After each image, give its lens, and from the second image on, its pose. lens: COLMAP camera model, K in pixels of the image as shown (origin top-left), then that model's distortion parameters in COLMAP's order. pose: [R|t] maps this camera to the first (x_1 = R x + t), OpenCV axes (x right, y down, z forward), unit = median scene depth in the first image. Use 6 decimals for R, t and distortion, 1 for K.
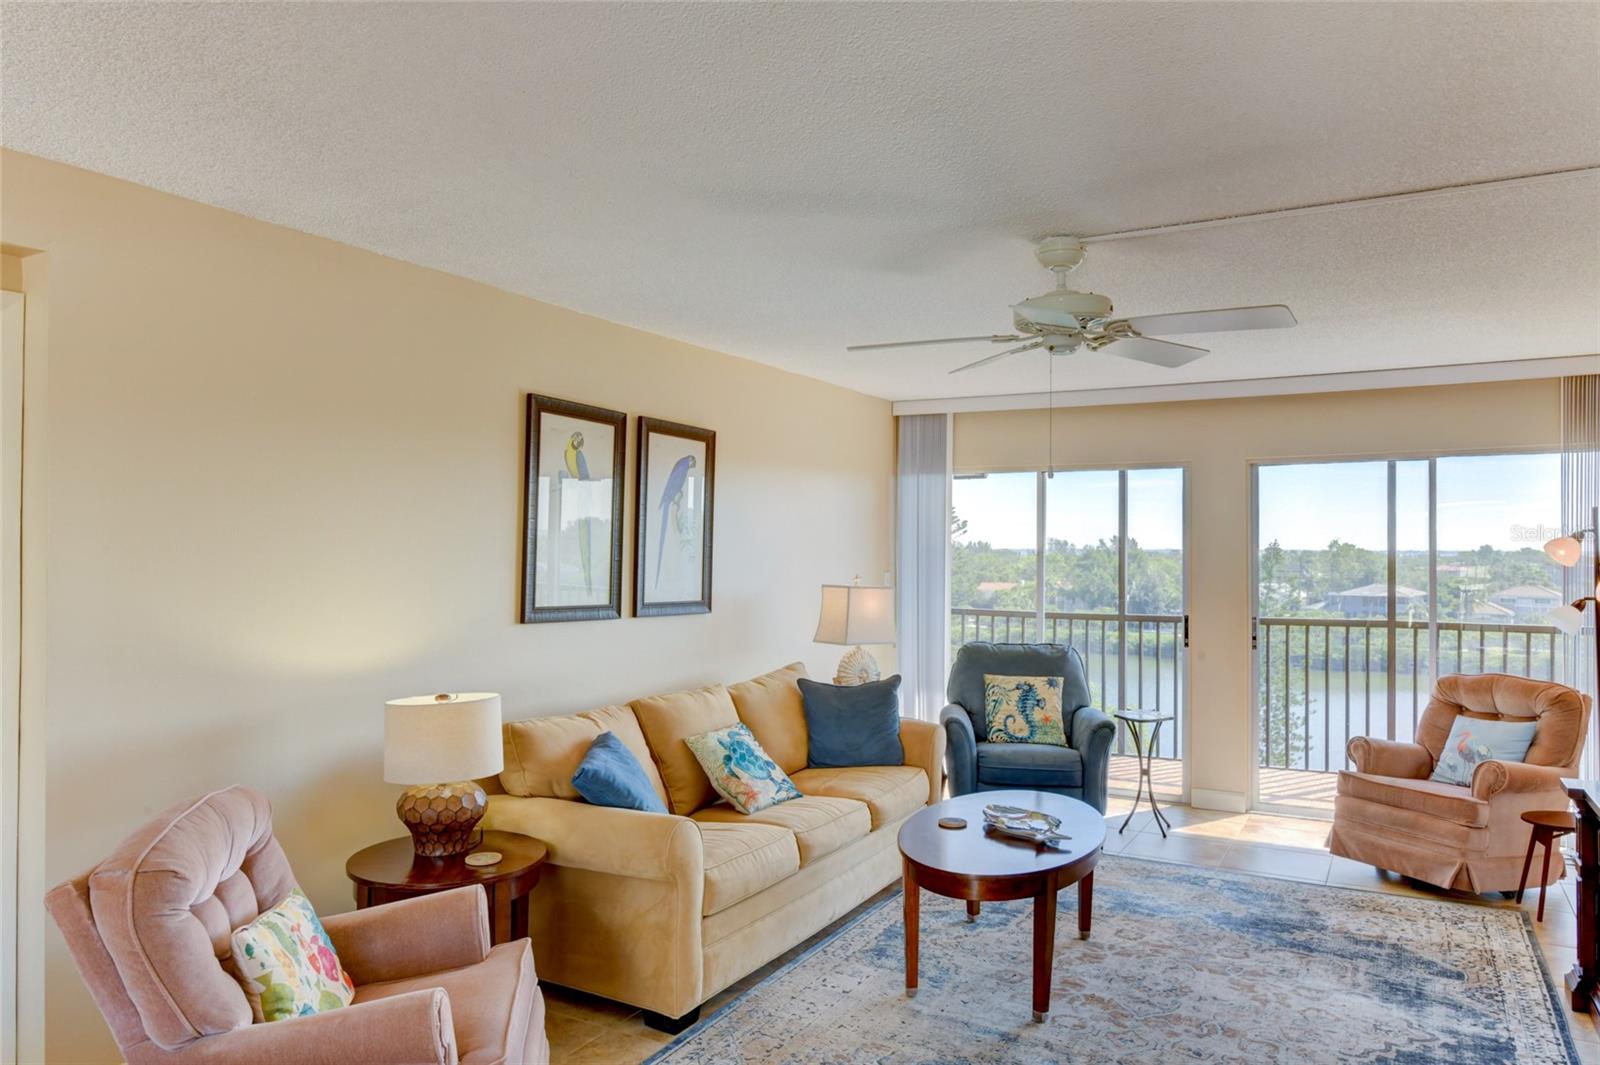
lens RADIAL K [[1080.2, 0, 809.5], [0, 1080.2, 535.0], [0, 0, 1]] dist [0.015683, -0.007176]
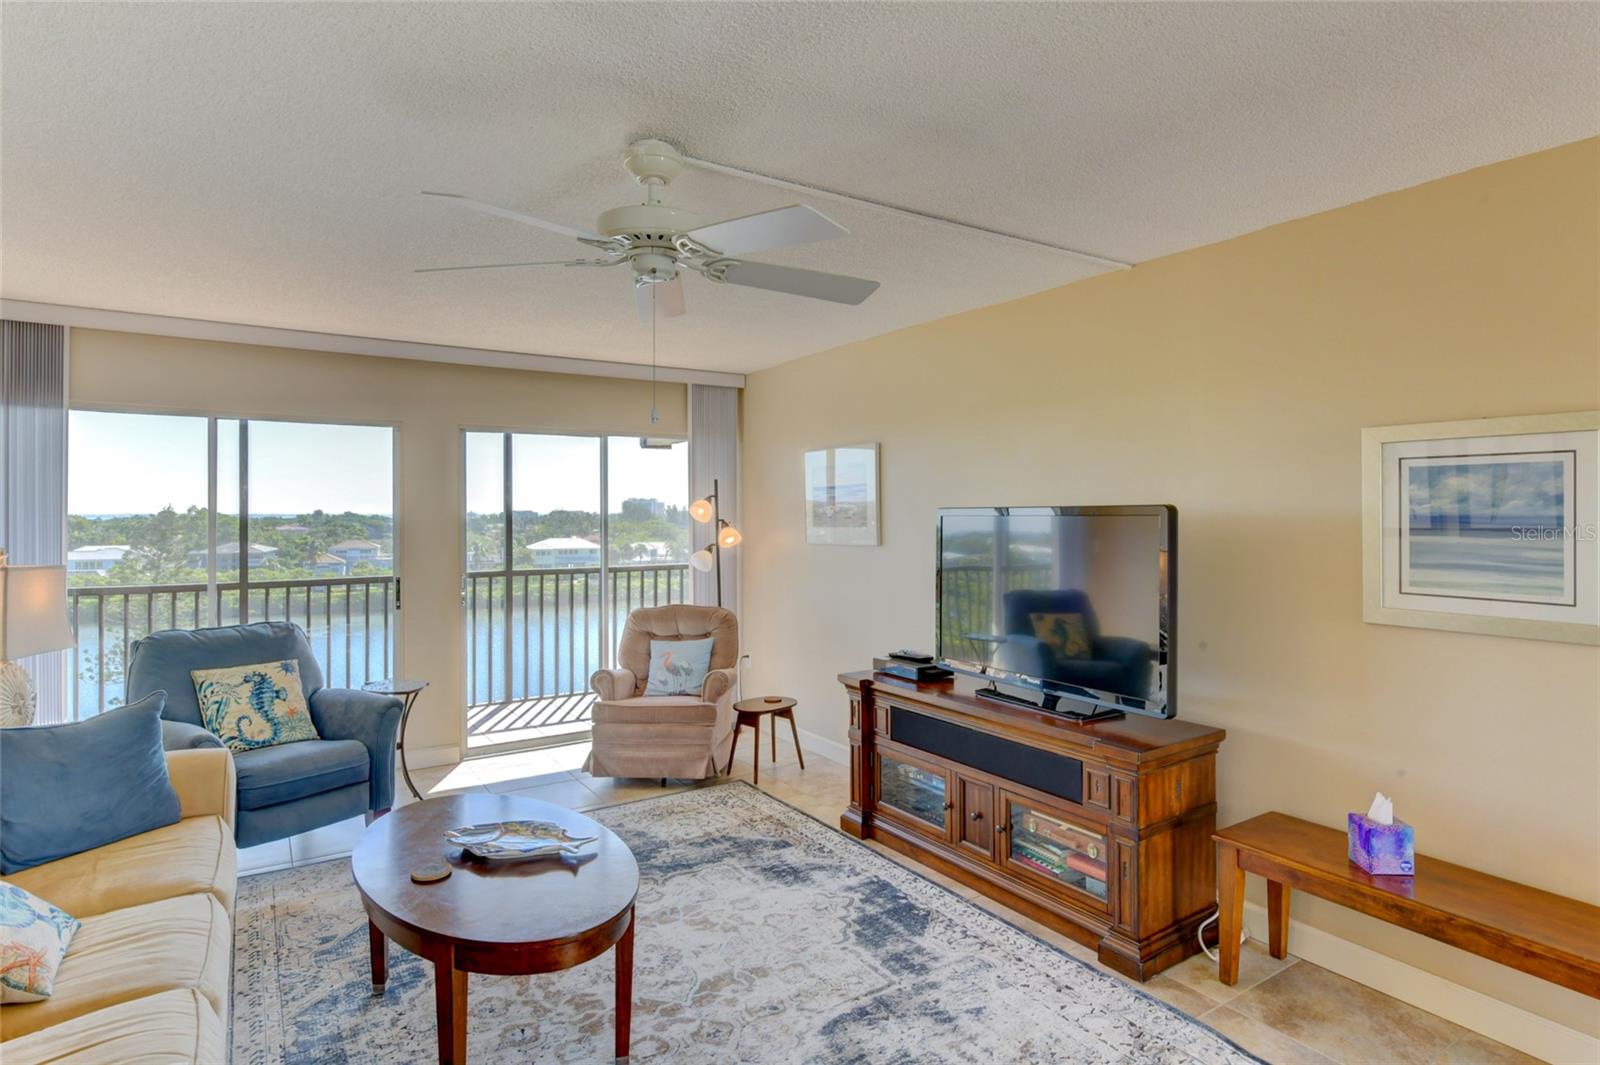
lens RADIAL K [[861.4, 0, 806.1], [0, 861.4, 511.2], [0, 0, 1]] dist [0.003643, 0.000128]
pose [[0.469808, -0.001162, 0.882768, -0.245851], [-0.008586, 0.999946, 0.005886, 0.009517], [-0.882727, -0.010344, 0.469773, 0.445607]]
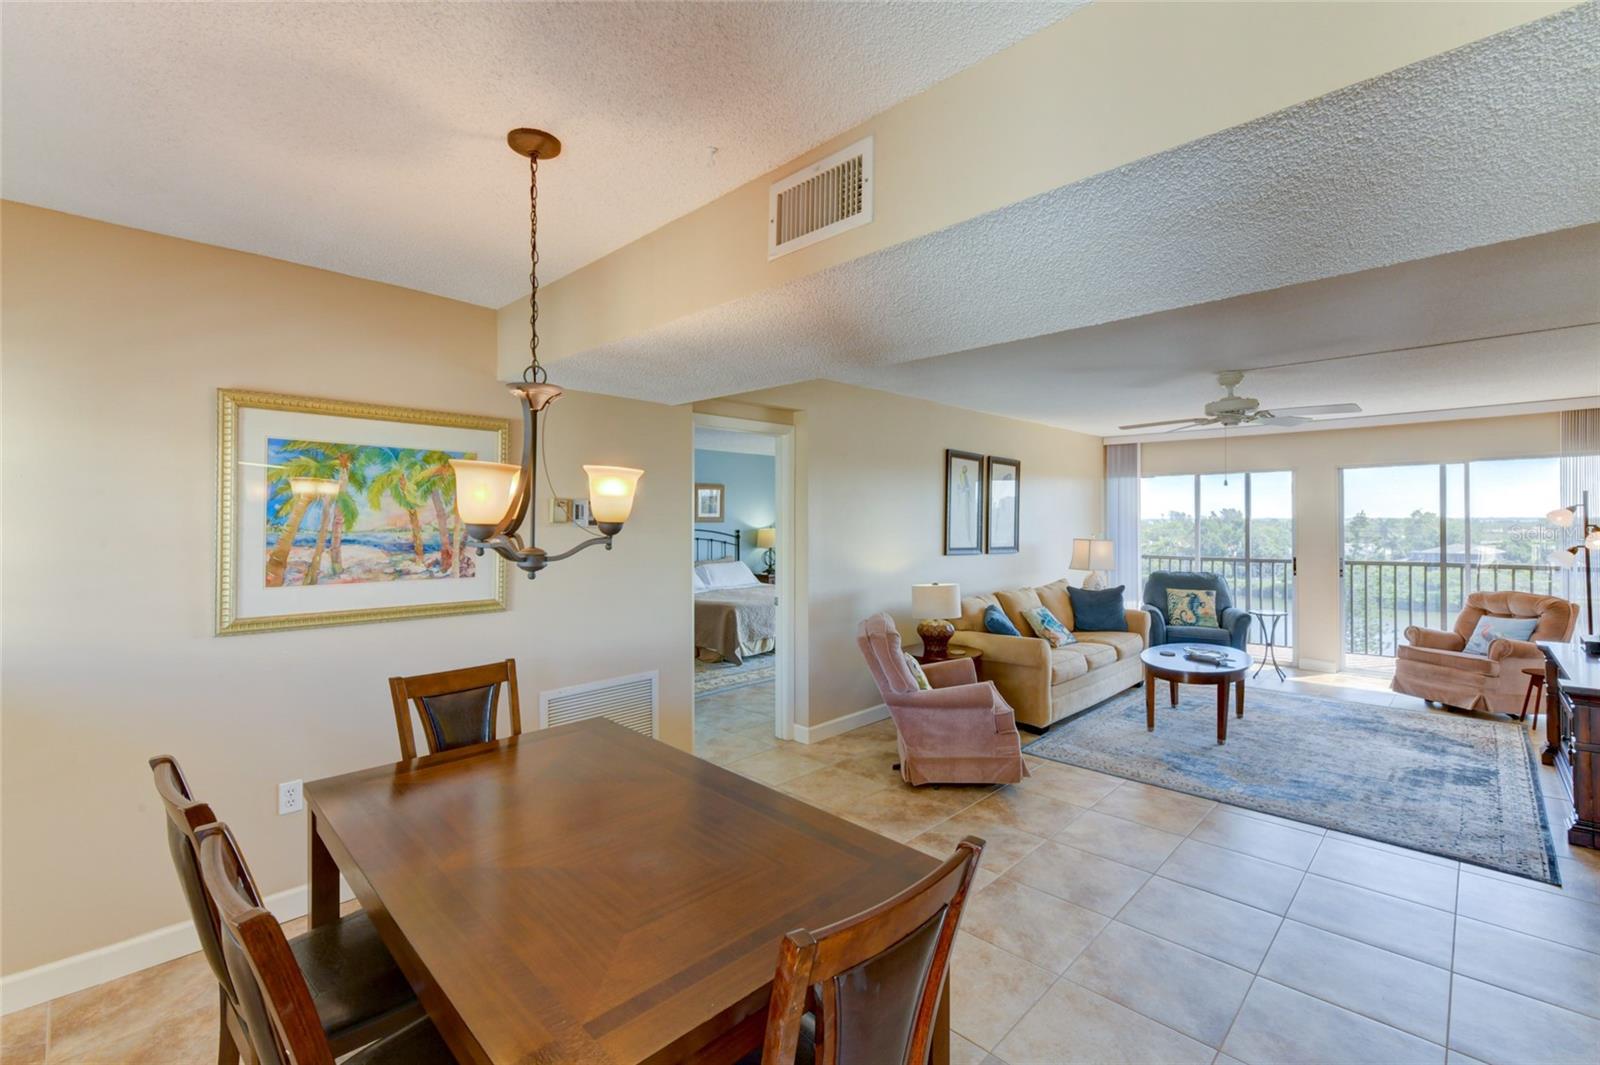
lens RADIAL K [[706.5, 0, 803.0], [0, 706.5, 513.5], [0, 0, 1]] dist [0.015067, 0.000159]
pose [[0.966414, -0.009769, -0.256805, -0.166053], [0.010531, 0.999943, 0.001591, -0.006836], [0.256775, -0.004242, 0.966462, -0.420189]]
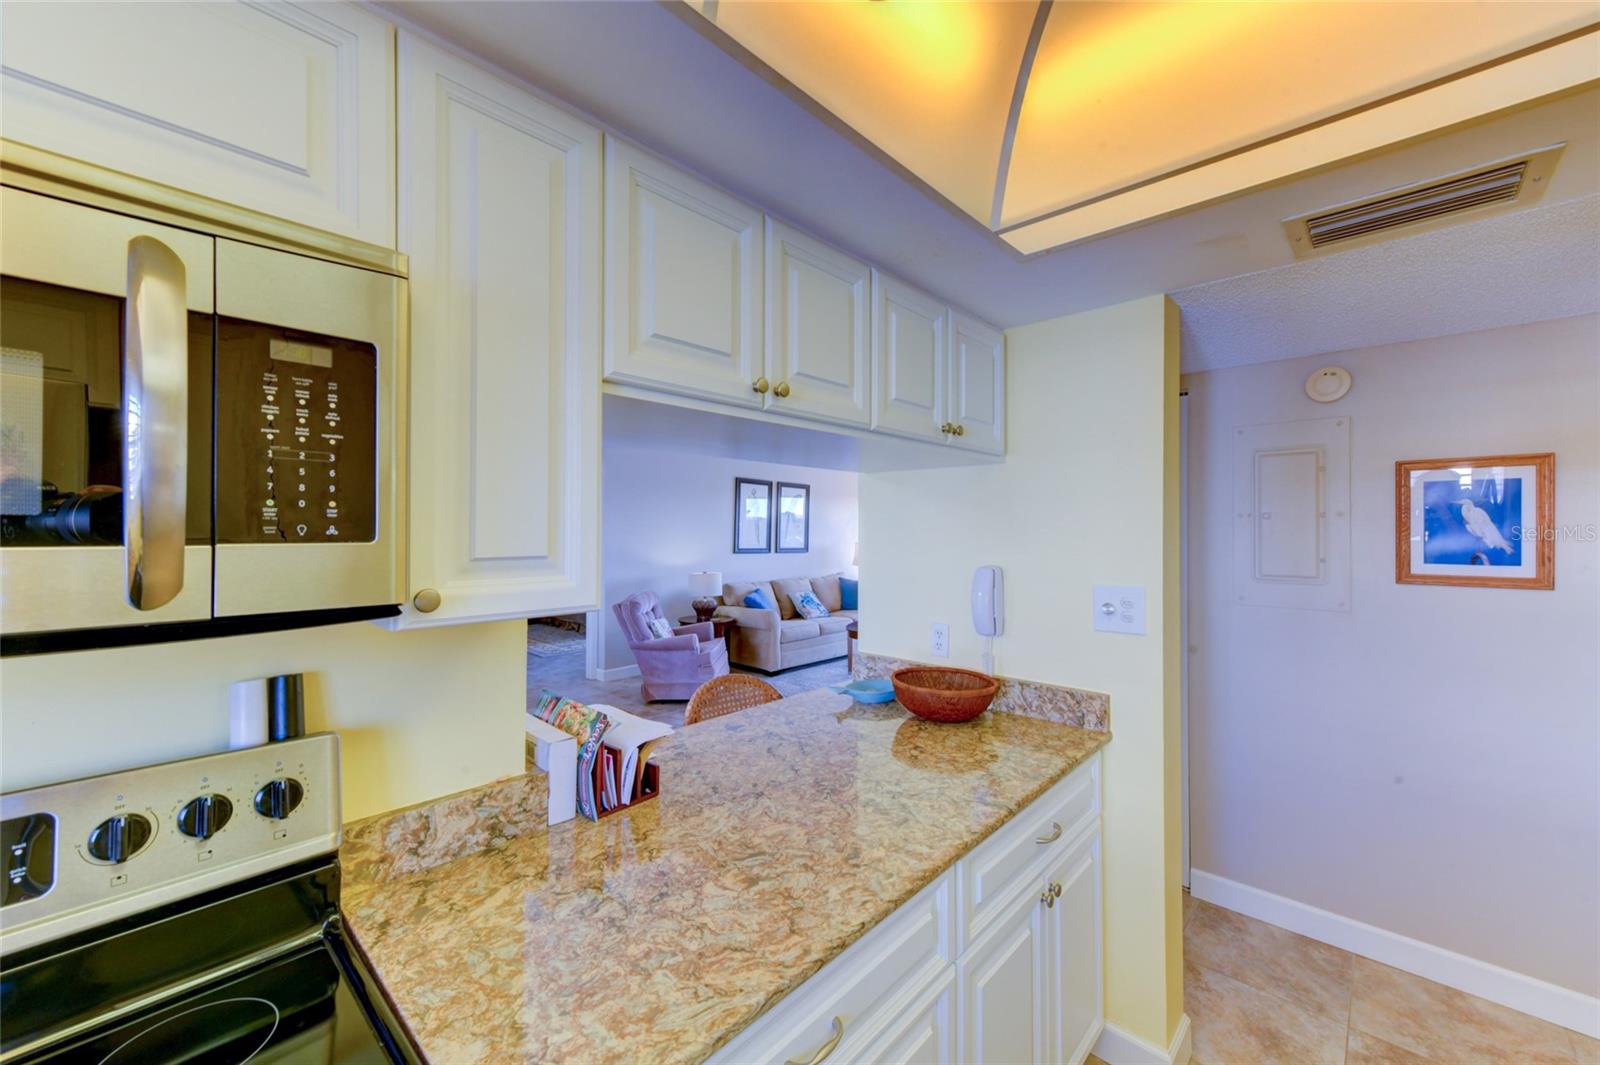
lens RADIAL K [[633.7, 0, 792.0], [0, 633.7, 521.7], [0, 0, 1]] dist [0.002804, -0.000773]
pose [[0.967486, -0.002385, -0.252912, 0.318702], [0.002684, 0.999996, 0.000838, -0.007224], [0.252909, -0.001490, 0.967489, -0.633435]]
